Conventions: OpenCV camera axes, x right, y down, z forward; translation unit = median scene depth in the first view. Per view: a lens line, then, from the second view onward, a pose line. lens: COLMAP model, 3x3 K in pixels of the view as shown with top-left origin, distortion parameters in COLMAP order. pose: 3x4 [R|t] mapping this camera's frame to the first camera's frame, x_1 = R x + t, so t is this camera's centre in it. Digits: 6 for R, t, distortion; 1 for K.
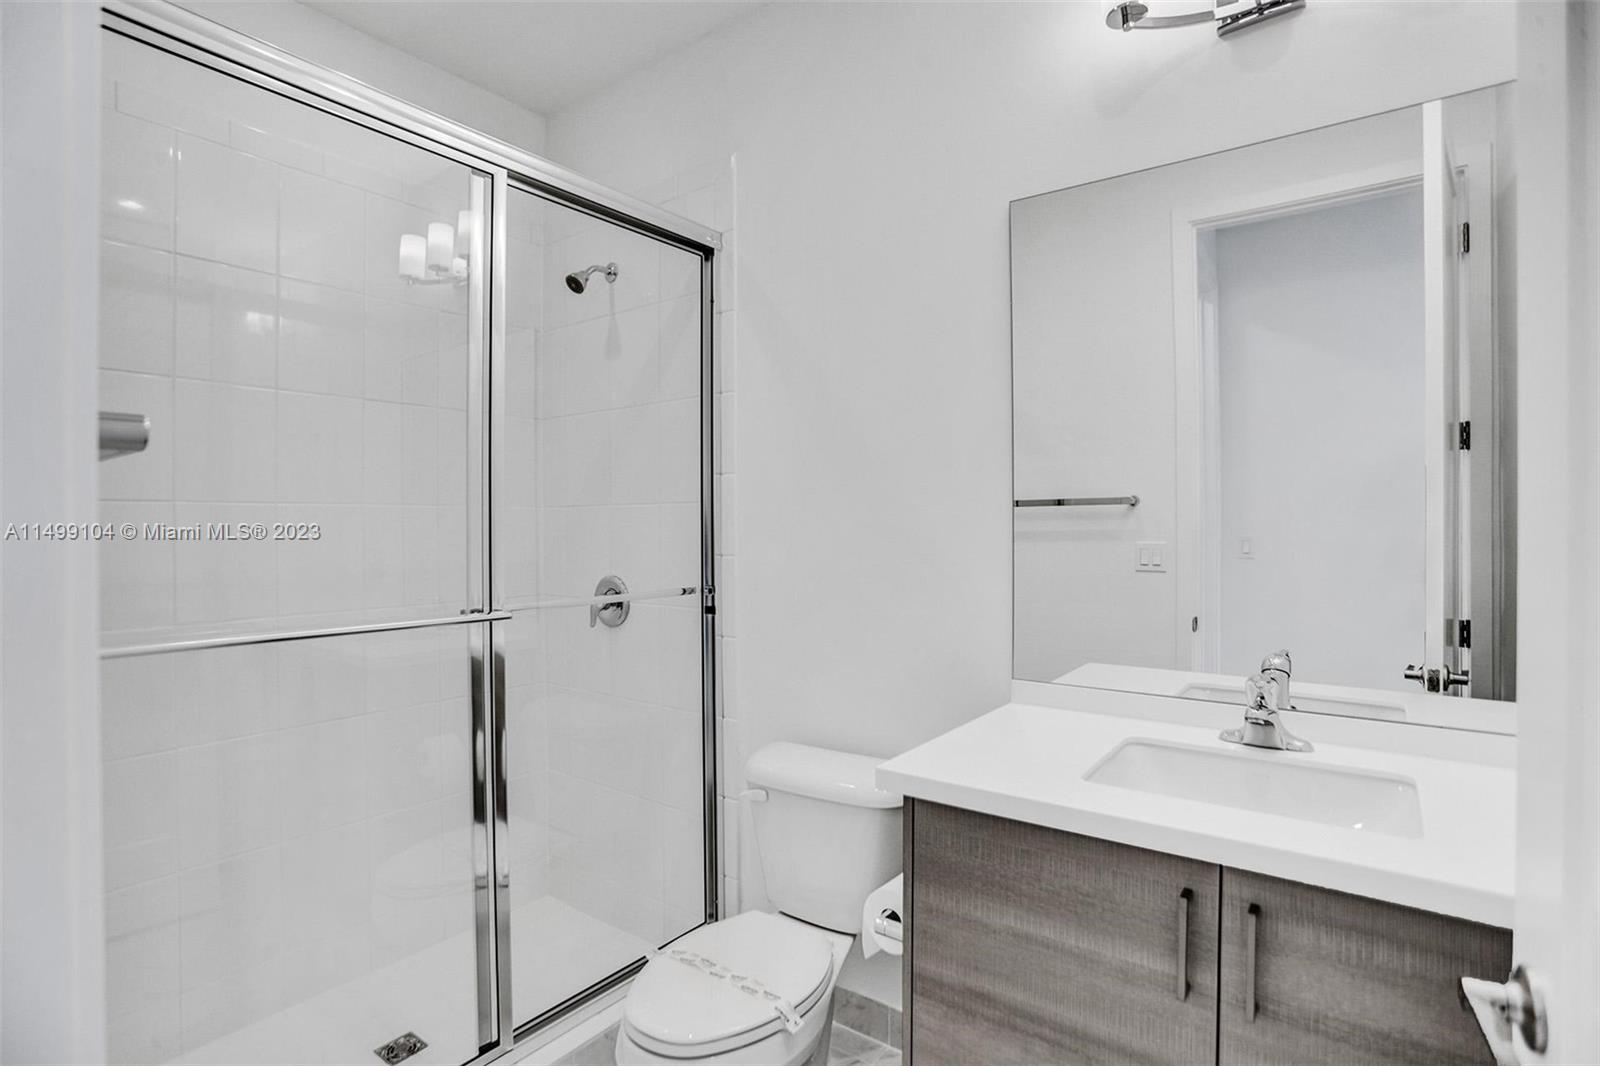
lens RADIAL K [[837.3, 0, 769.2], [0, 837.3, 509.0], [0, 0, 1]] dist [-0.070190, 0.026011]
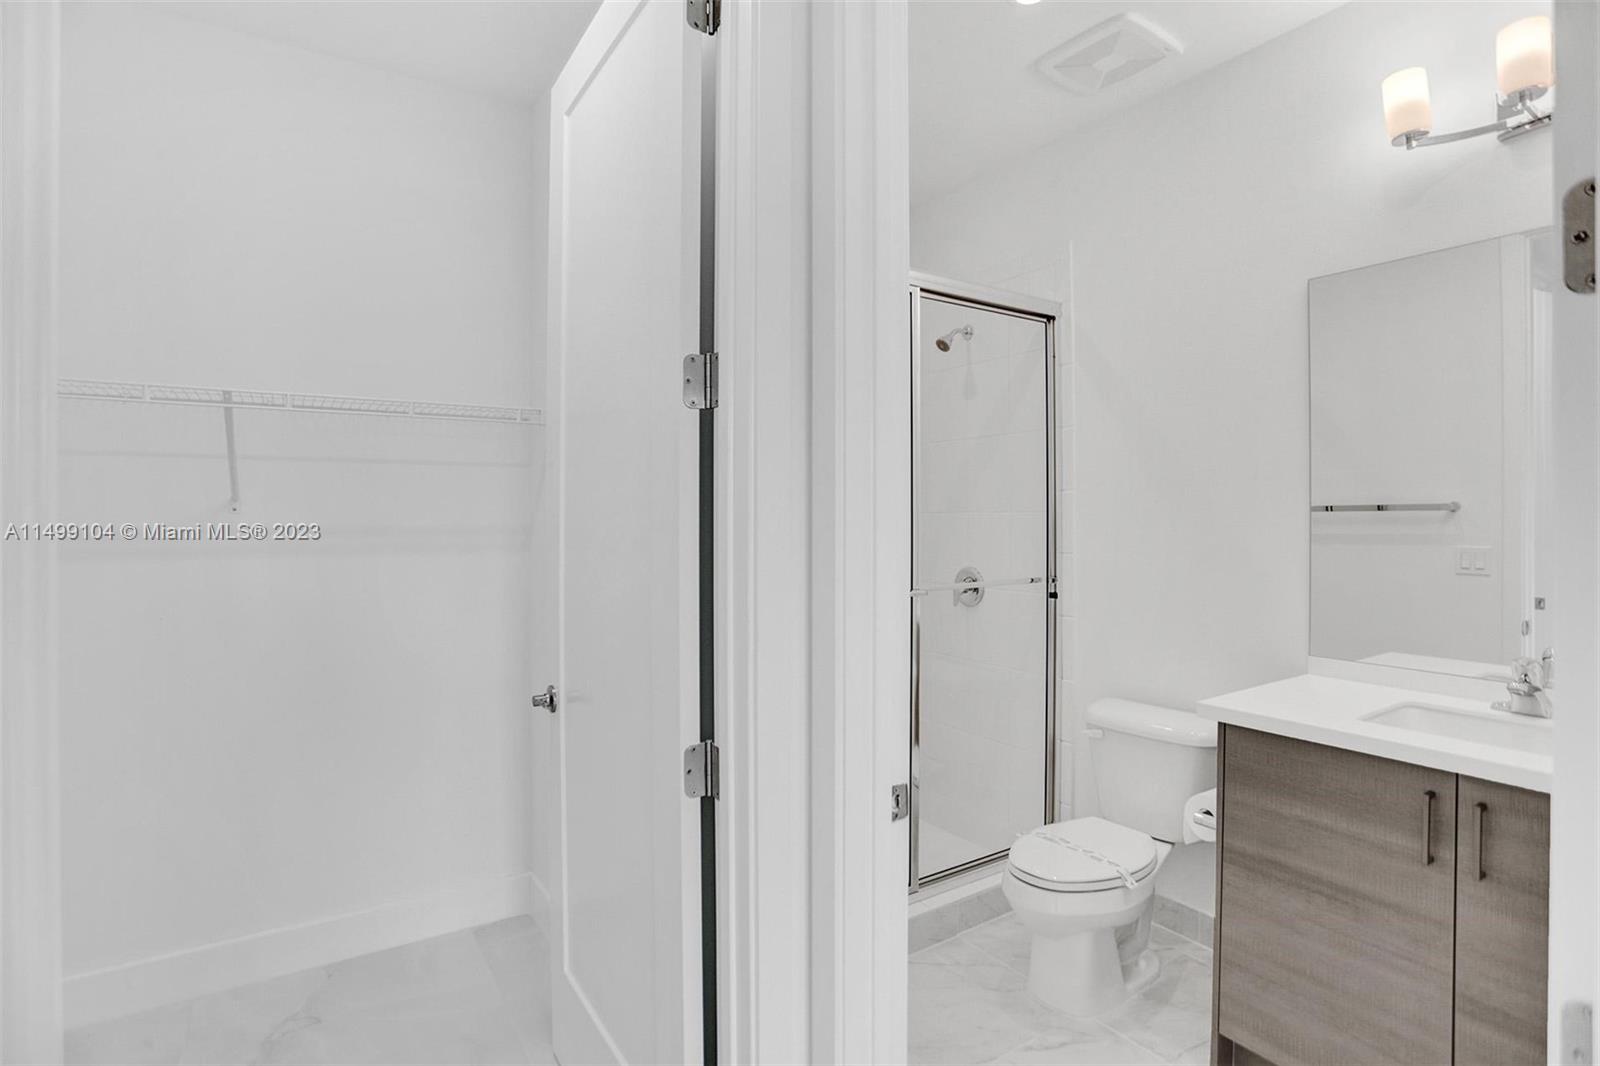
lens RADIAL K [[837.3, 0, 769.2], [0, 837.3, 509.0], [0, 0, 1]] dist [-0.070190, 0.026011]
pose [[0.945954, 0.002633, -0.324290, -0.107428], [0.000526, 0.999953, 0.009652, -0.040194], [0.324300, -0.009301, 0.945909, -0.556674]]
